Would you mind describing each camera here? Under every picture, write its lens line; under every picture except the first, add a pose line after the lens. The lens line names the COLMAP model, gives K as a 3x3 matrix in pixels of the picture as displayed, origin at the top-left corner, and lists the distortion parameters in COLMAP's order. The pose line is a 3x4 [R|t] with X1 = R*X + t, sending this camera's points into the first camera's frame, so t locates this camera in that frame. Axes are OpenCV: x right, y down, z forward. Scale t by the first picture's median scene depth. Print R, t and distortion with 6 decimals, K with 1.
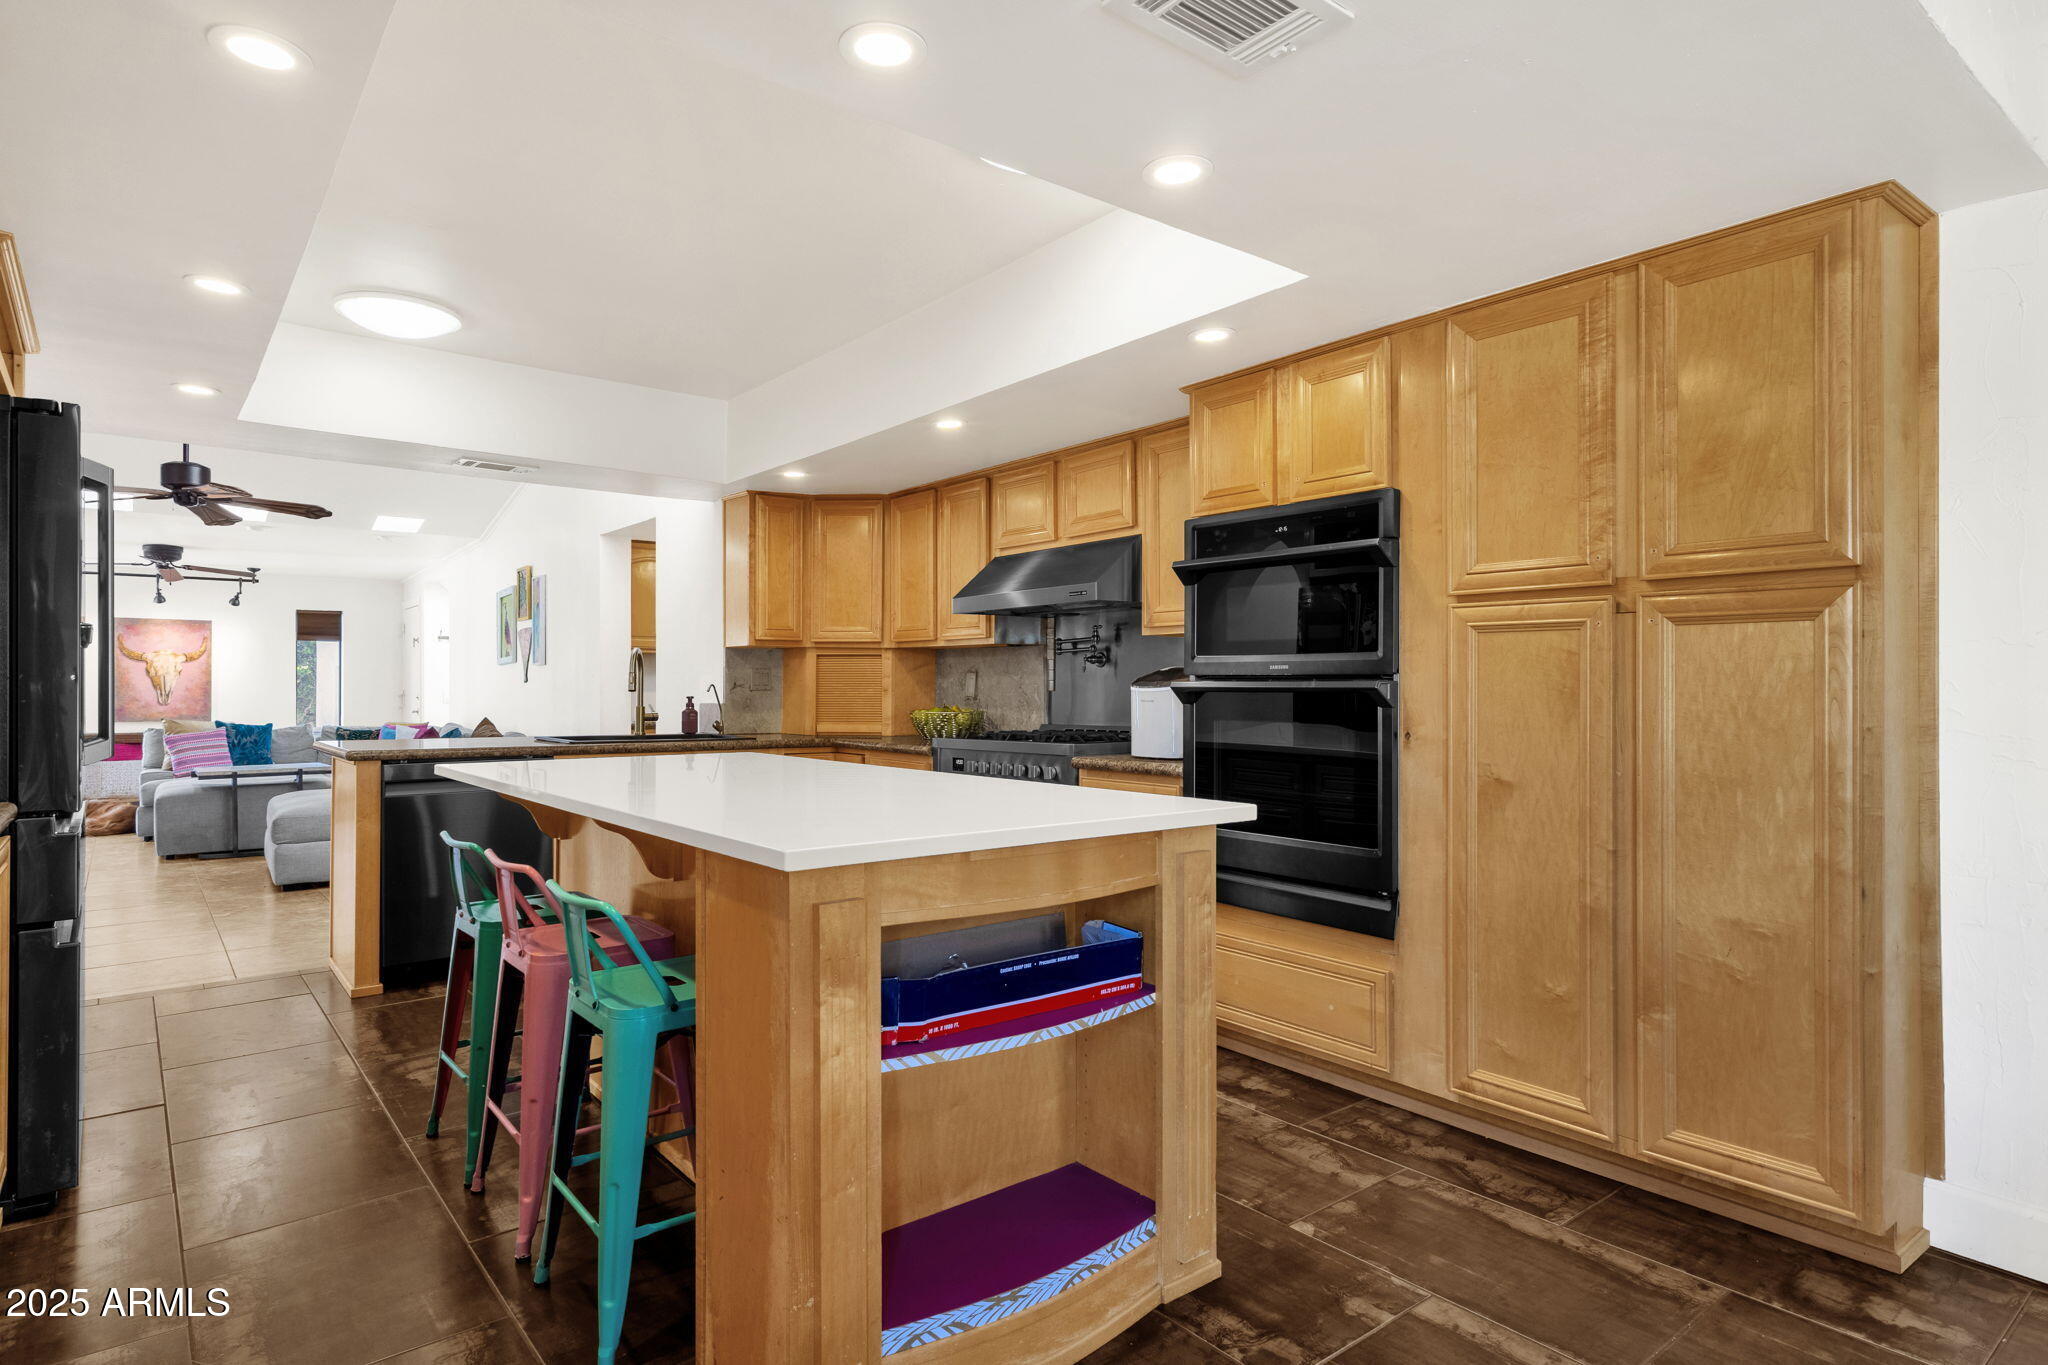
lens RADIAL K [[1122.6, 0, 1036.2], [0, 1122.6, 678.9], [0, 0, 1]] dist [0.004039, 0.000958]
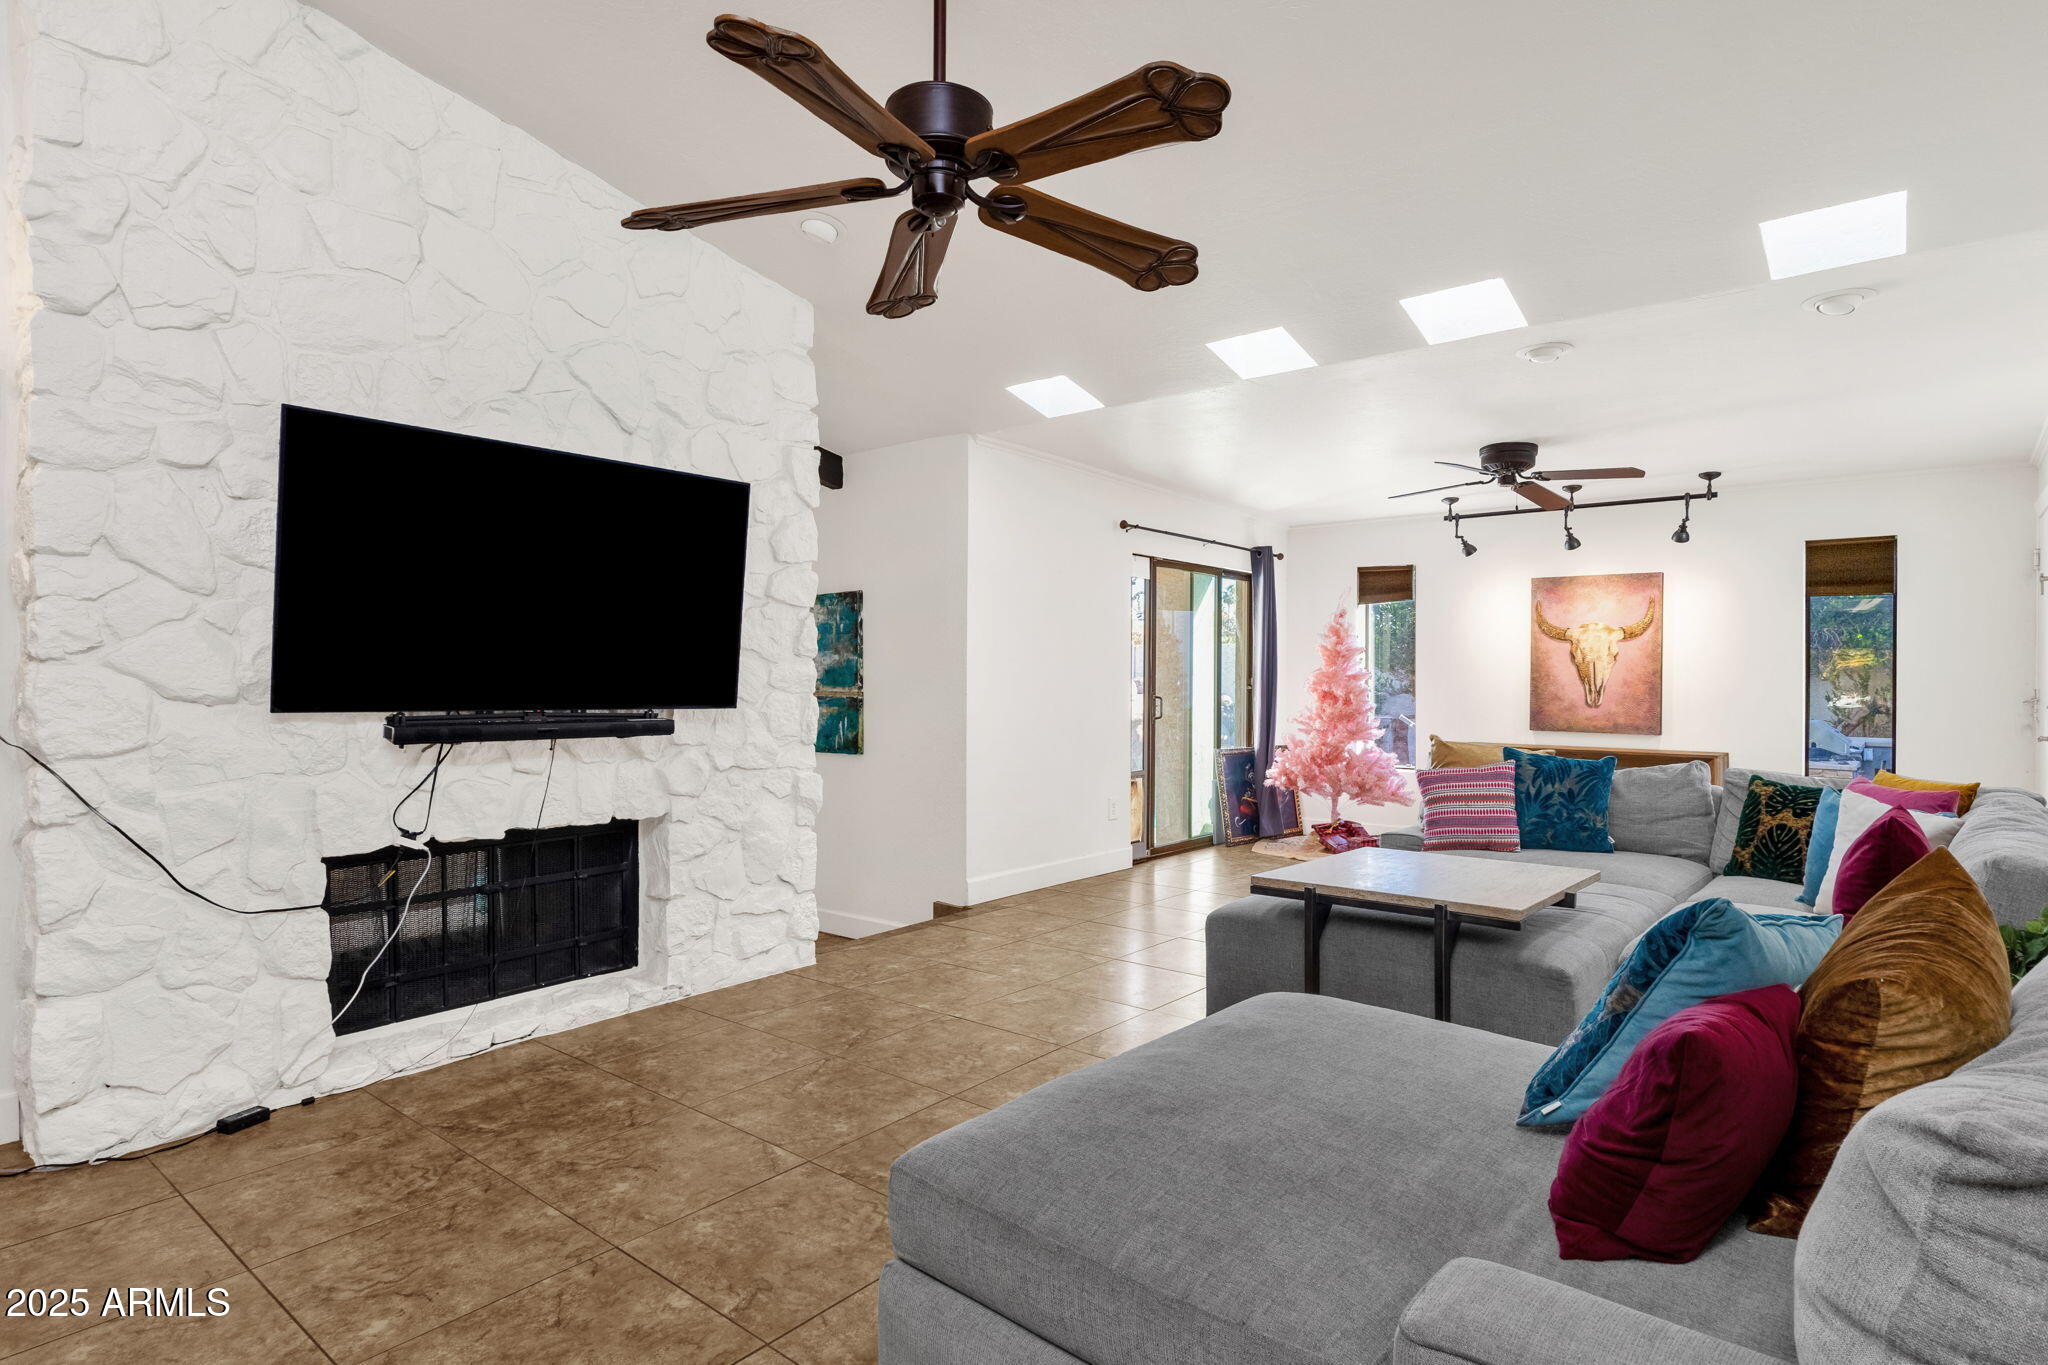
lens RADIAL K [[1082.7, 0, 1021.3], [0, 1082.7, 677.6], [0, 0, 1]] dist [-0.000643, 0.001208]
pose [[0.196449, 0.006335, -0.980494, -0.226950], [0.006294, 0.999950, 0.007722, -0.000710], [0.980494, -0.007688, 0.196400, 0.556767]]
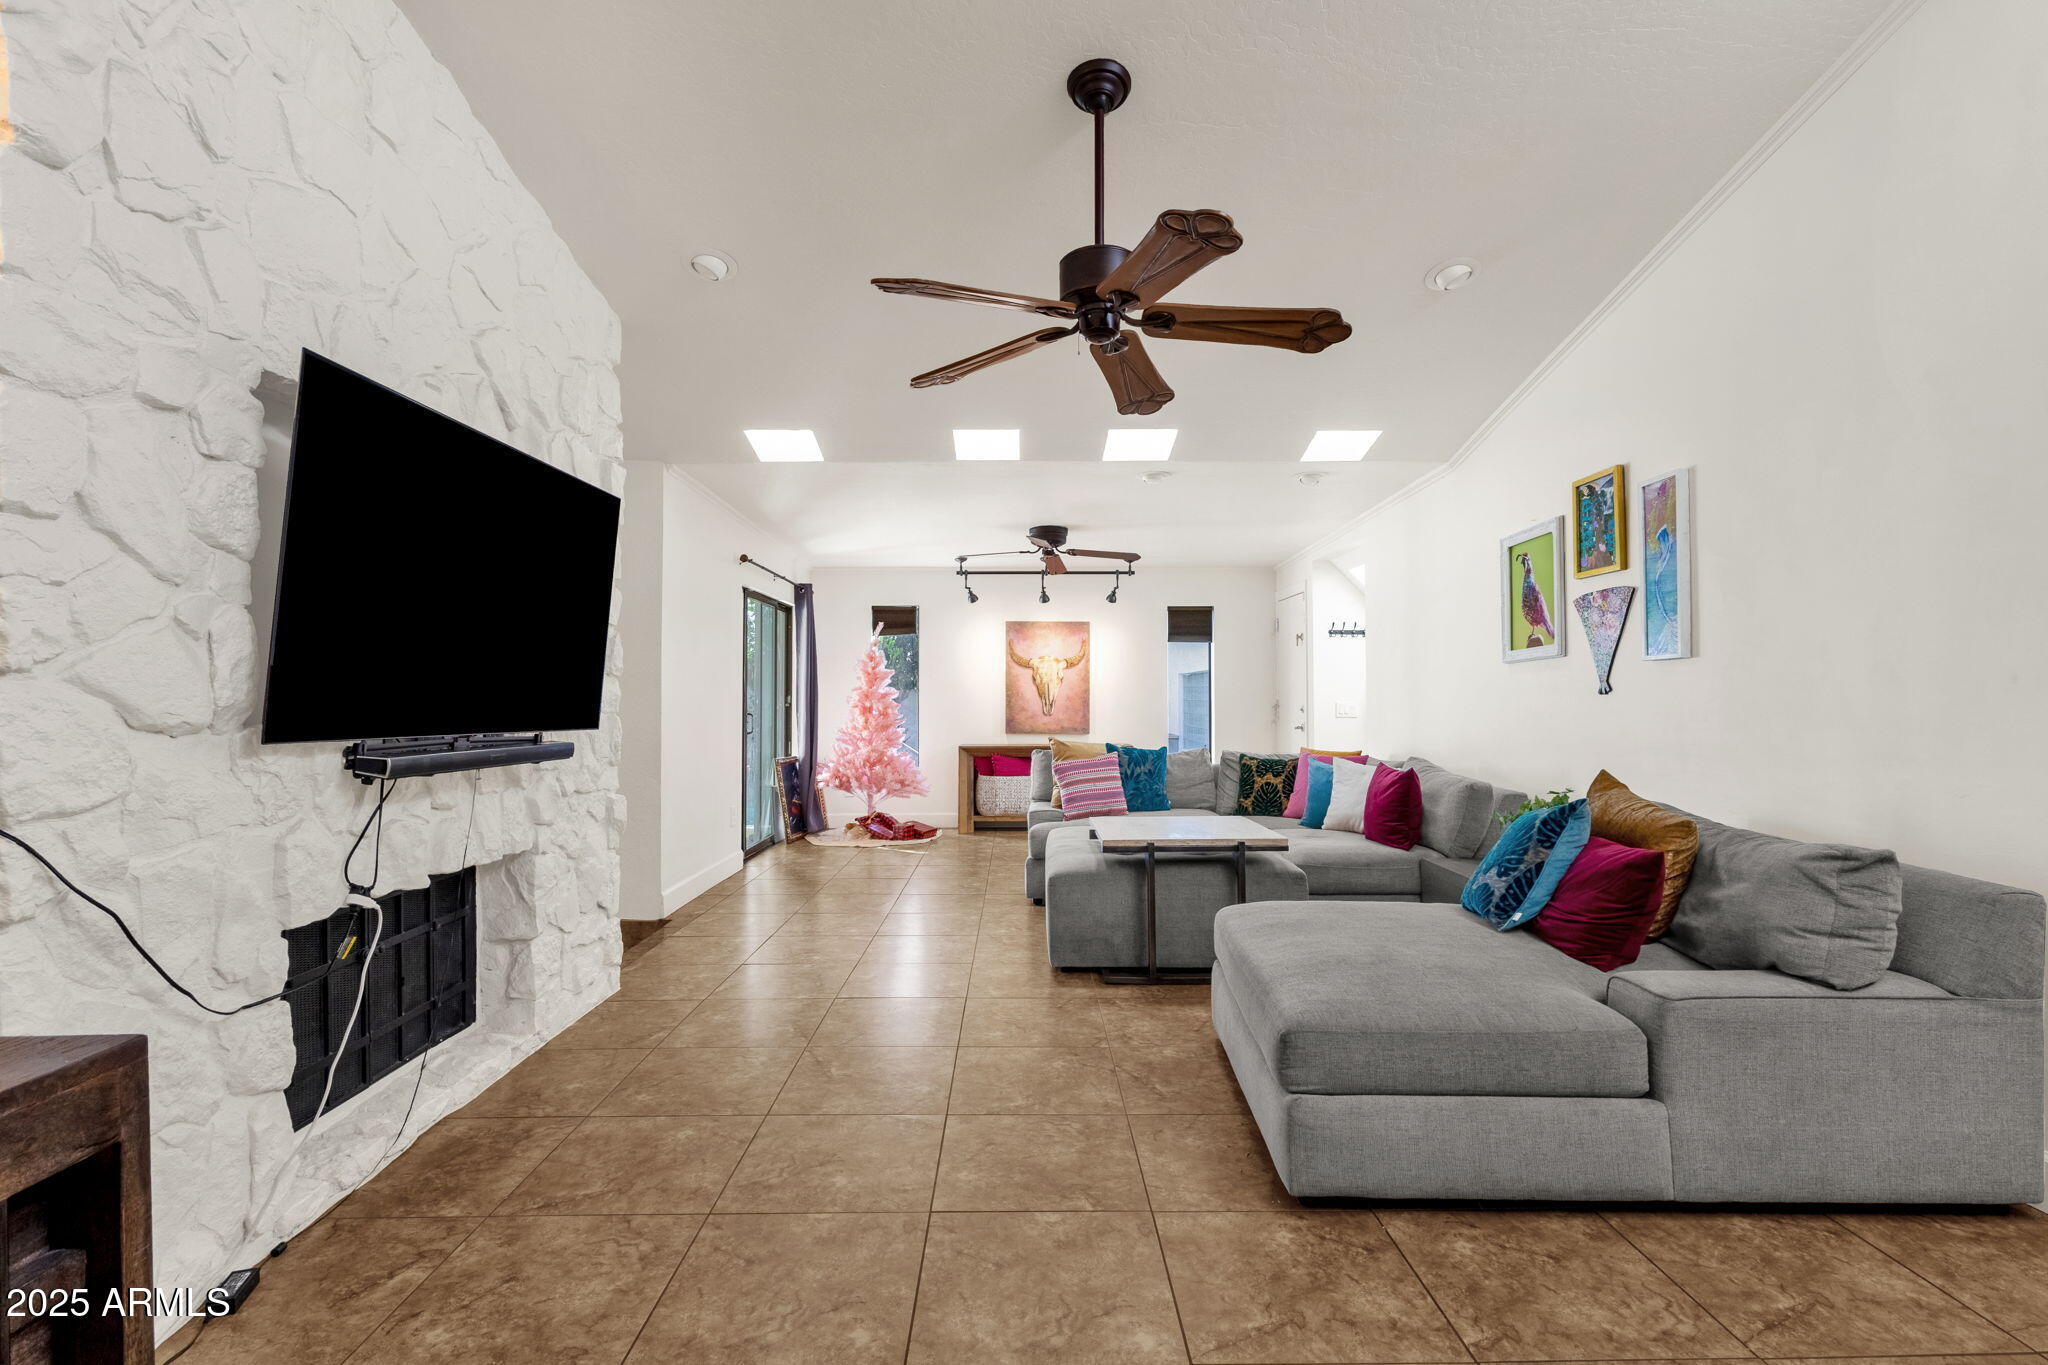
lens RADIAL K [[972.3, 0, 1022.0], [0, 972.3, 678.6], [0, 0, 1]] dist [-0.003598, -0.000205]
pose [[0.779019, -0.008611, -0.626941, -0.299411], [0.005405, 0.999961, -0.007018, -0.001396], [0.626977, 0.002079, 0.779035, 0.375491]]
